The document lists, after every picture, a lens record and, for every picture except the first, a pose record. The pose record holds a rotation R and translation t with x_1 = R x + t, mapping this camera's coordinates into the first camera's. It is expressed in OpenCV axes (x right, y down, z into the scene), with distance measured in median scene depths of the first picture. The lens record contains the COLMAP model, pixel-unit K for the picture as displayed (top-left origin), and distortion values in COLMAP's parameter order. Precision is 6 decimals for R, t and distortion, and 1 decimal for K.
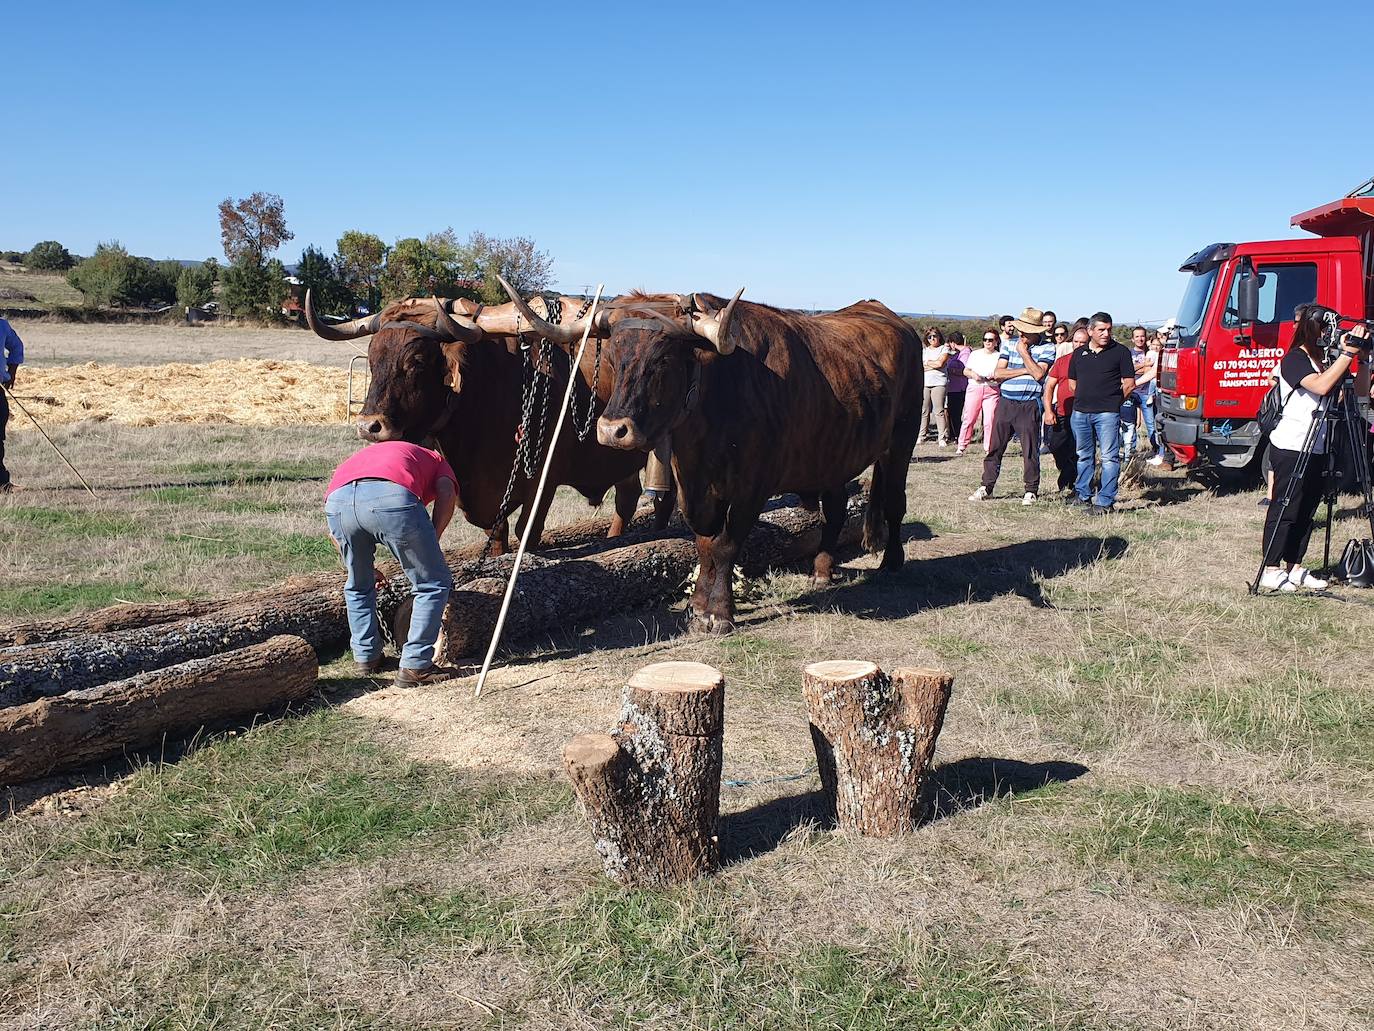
lens RADIAL K [[1218.3, 0, 687.0], [0, 1218.3, 515.5], [0, 0, 1]] dist [0.105473, -0.127099]
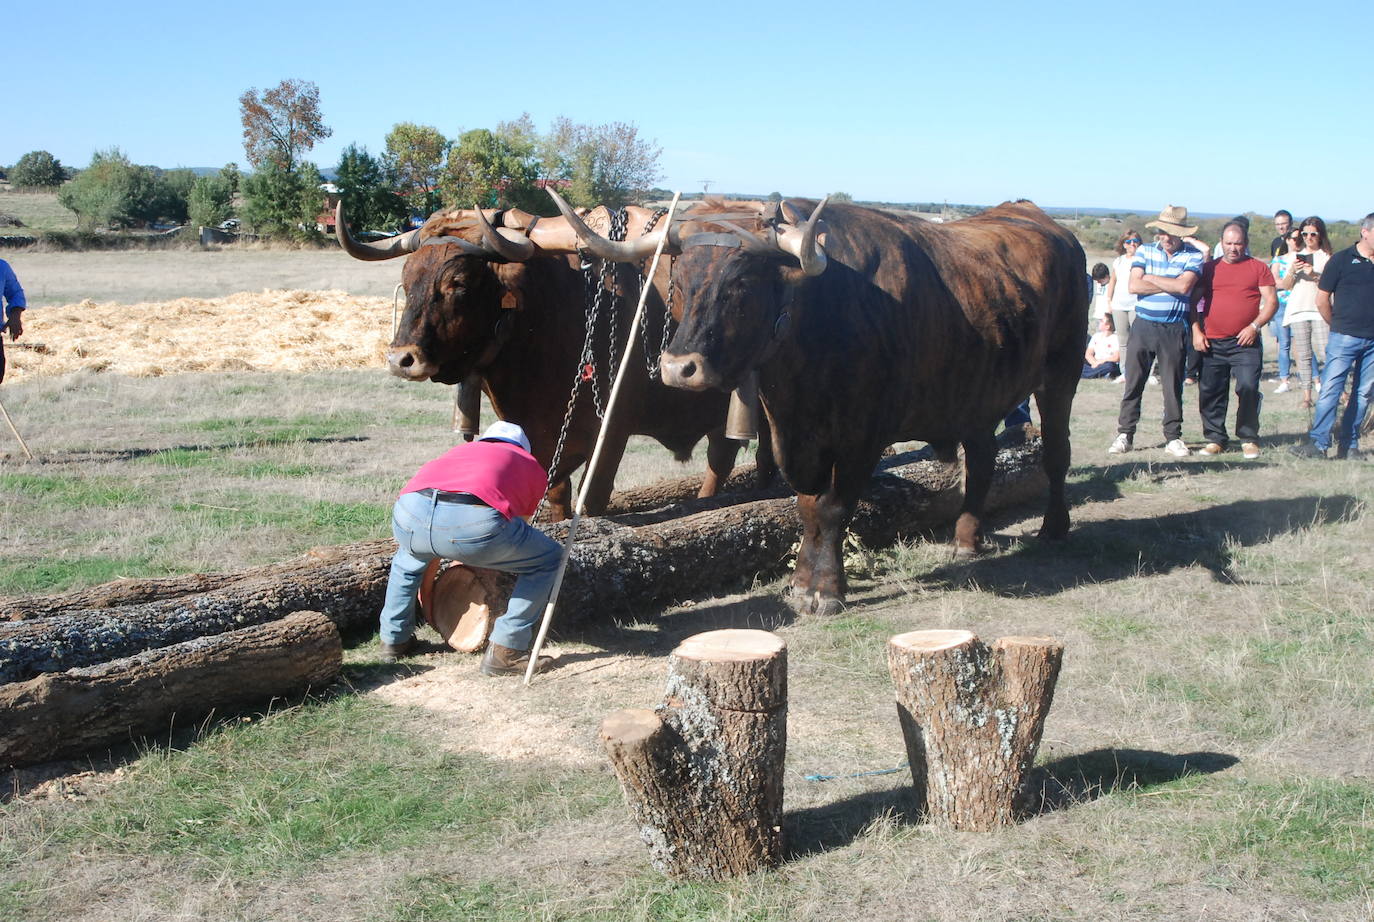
lens RADIAL K [[1714.0, 0, 750.9], [0, 1714.0, 457.9], [0, 0, 1]] dist [-0.009146, -0.010071]
pose [[0.997026, -0.013956, -0.075788, 0.069249], [0.012403, 0.999704, -0.020916, 0.016601], [0.076057, 0.019914, 0.996905, -0.155639]]
